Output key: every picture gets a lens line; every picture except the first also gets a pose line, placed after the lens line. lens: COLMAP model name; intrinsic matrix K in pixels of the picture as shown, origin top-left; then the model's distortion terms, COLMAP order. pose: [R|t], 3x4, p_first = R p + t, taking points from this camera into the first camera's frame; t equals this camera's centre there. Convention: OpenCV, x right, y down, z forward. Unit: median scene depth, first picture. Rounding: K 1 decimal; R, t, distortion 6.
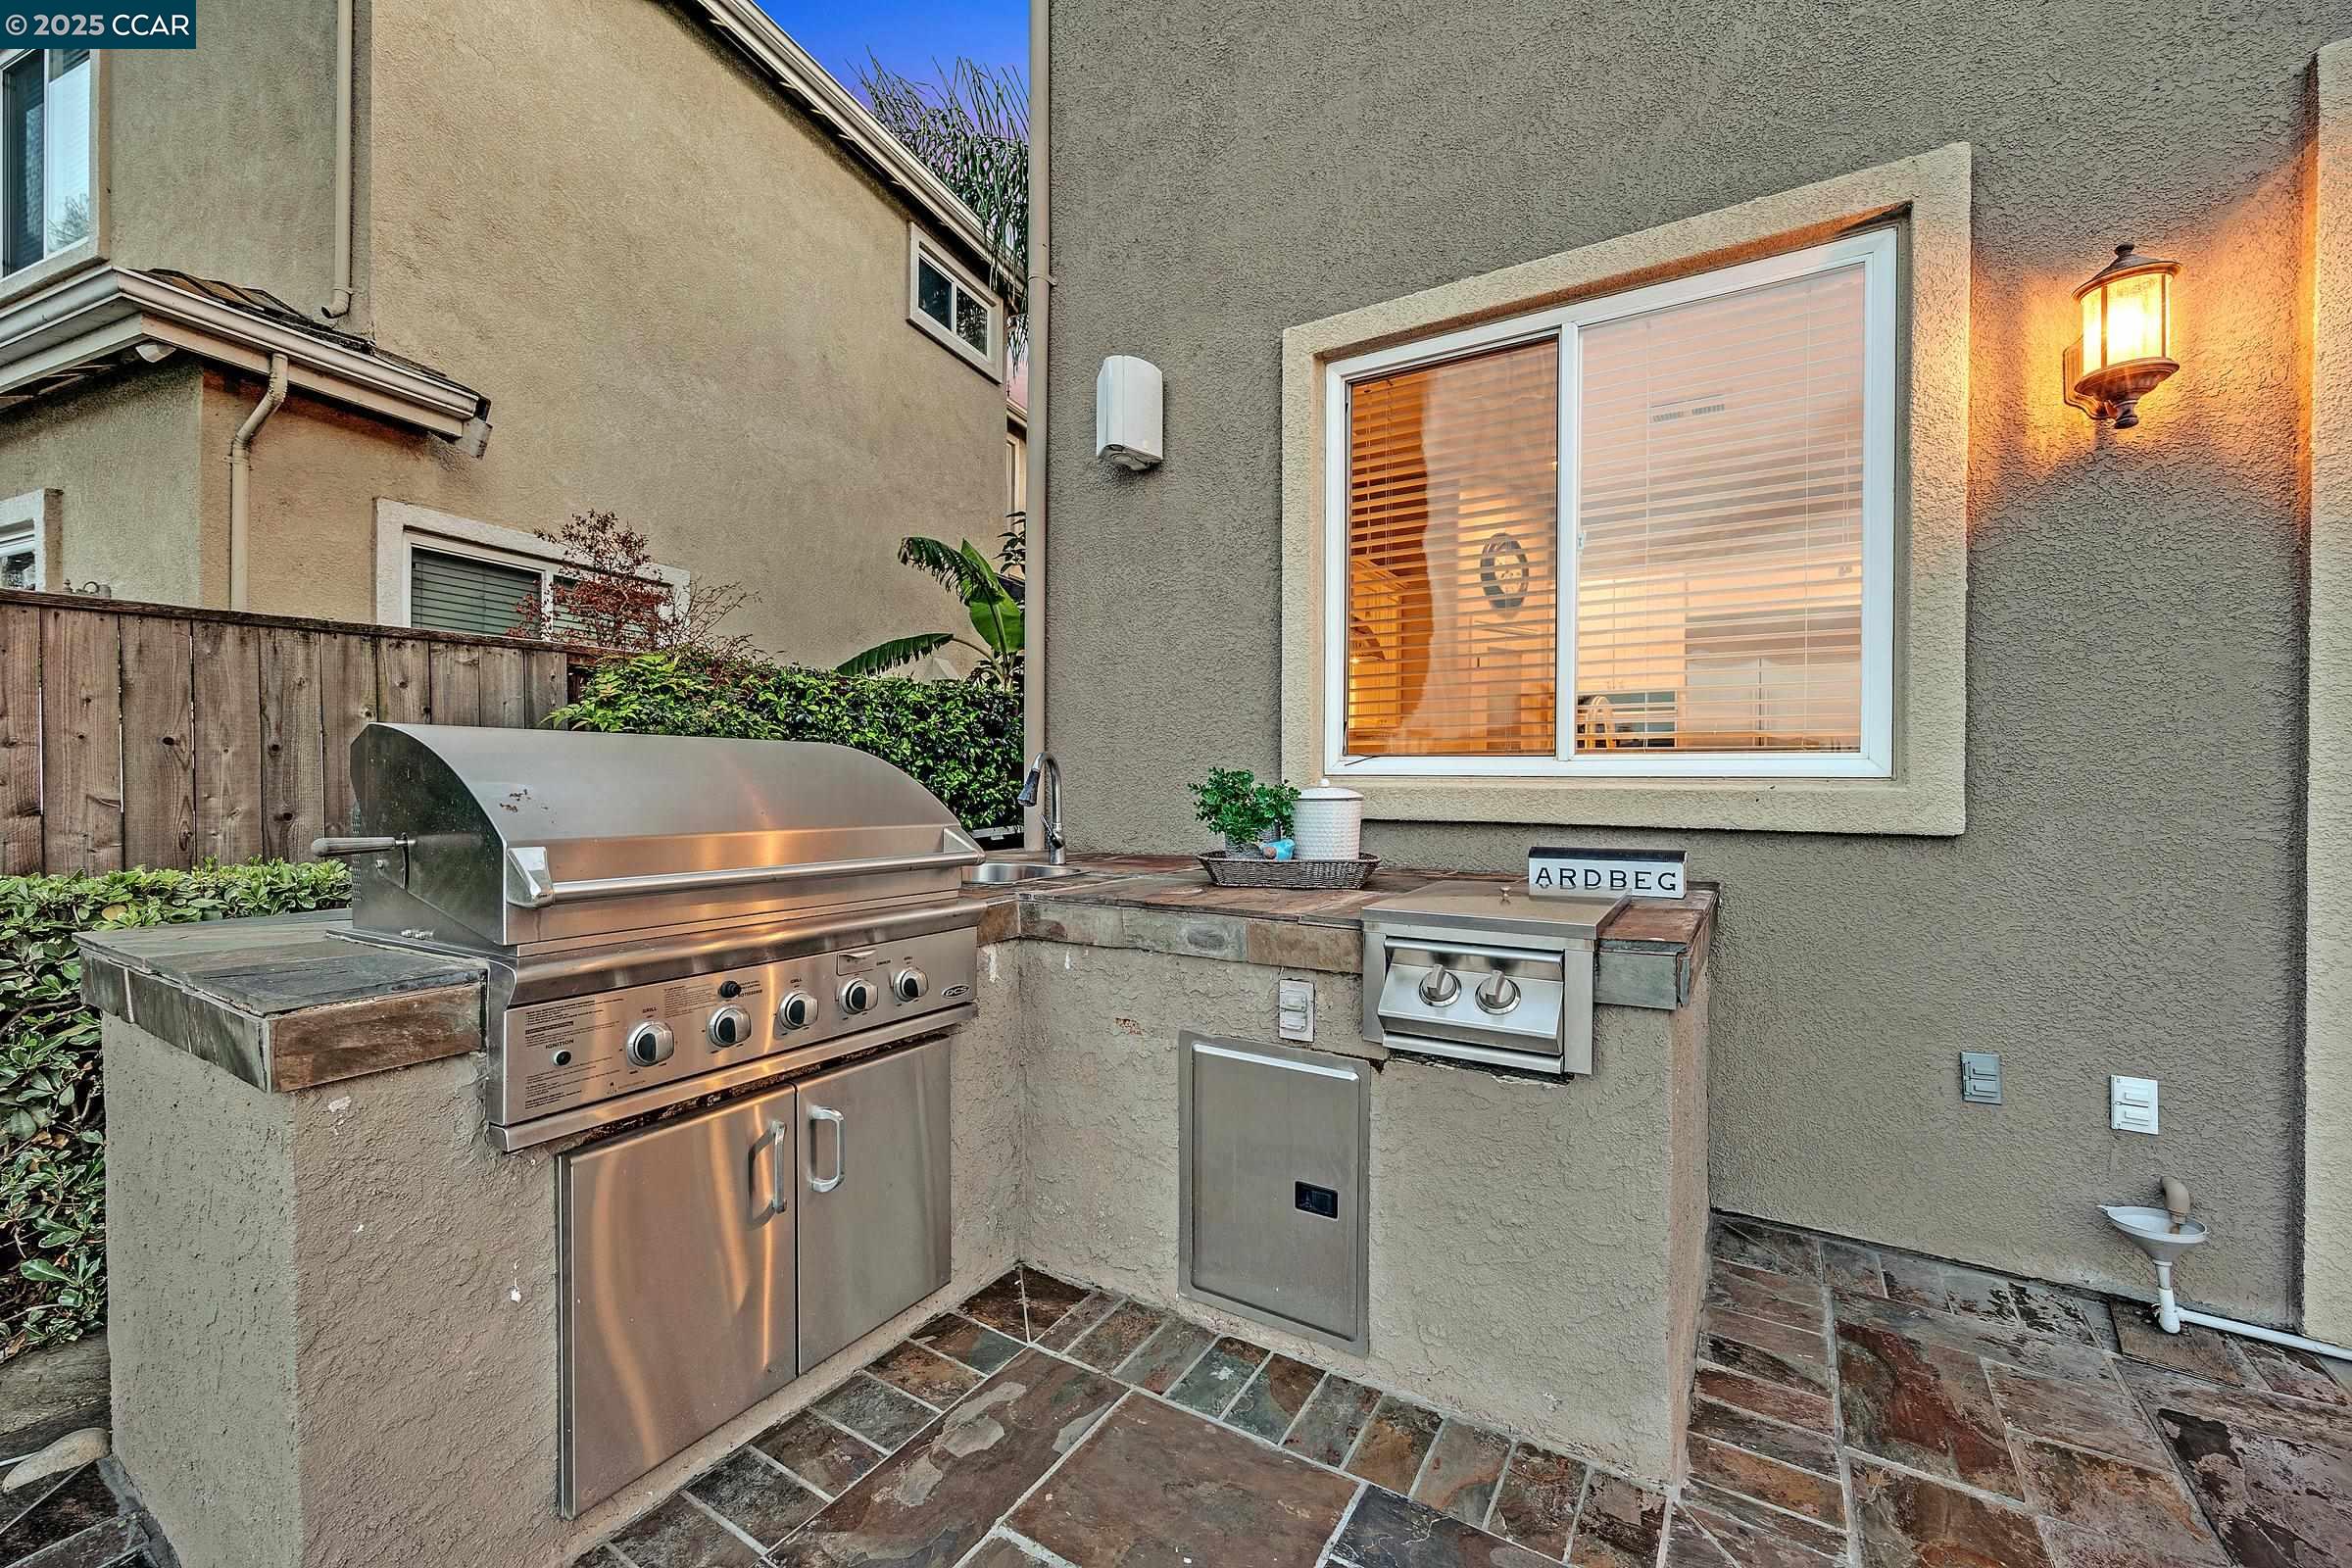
lens RADIAL K [[933.0, 0, 1176.0], [0, 933.0, 784.0], [0, 0, 1]] dist [-0.000791, -0.000147]
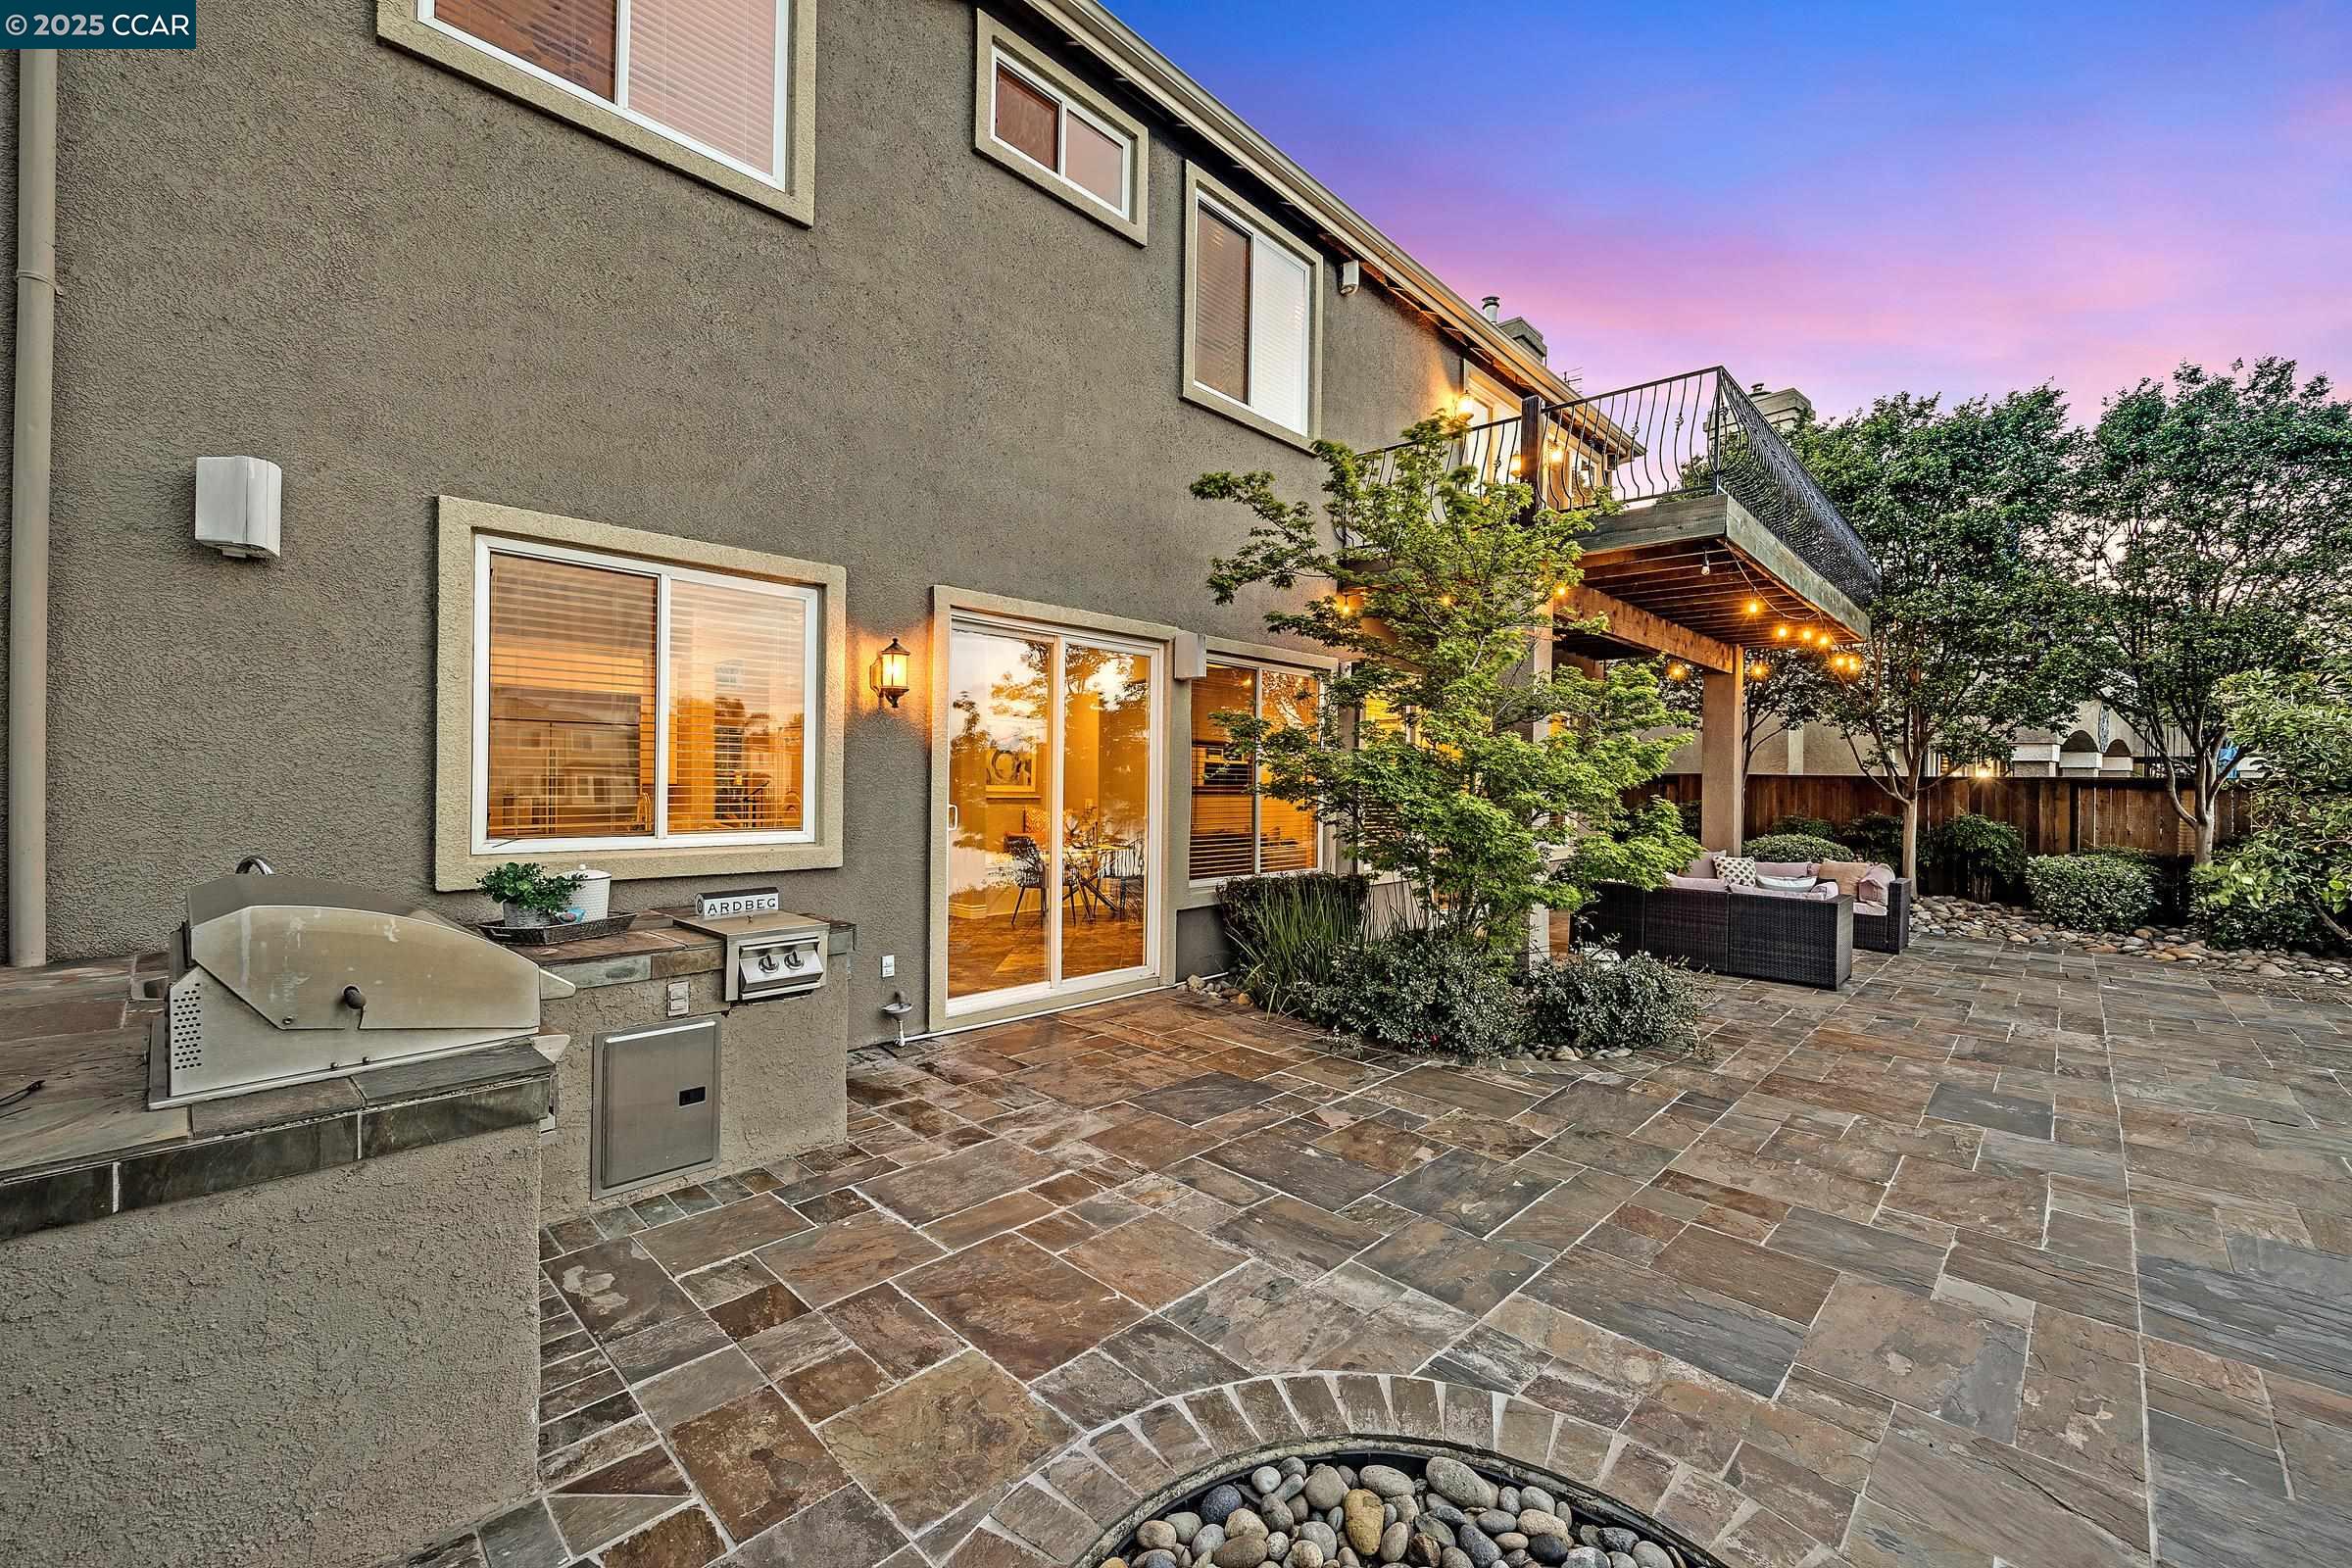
lens RADIAL K [[943.0, 0, 1182.9], [0, 943.0, 785.1], [0, 0, 1]] dist [-0.001782, -0.000560]
pose [[0.190626, -0.005263, 0.981649, -1.376789], [-0.004639, 0.999970, 0.006262, -0.177180], [-0.981652, -0.005748, 0.190596, -0.293470]]
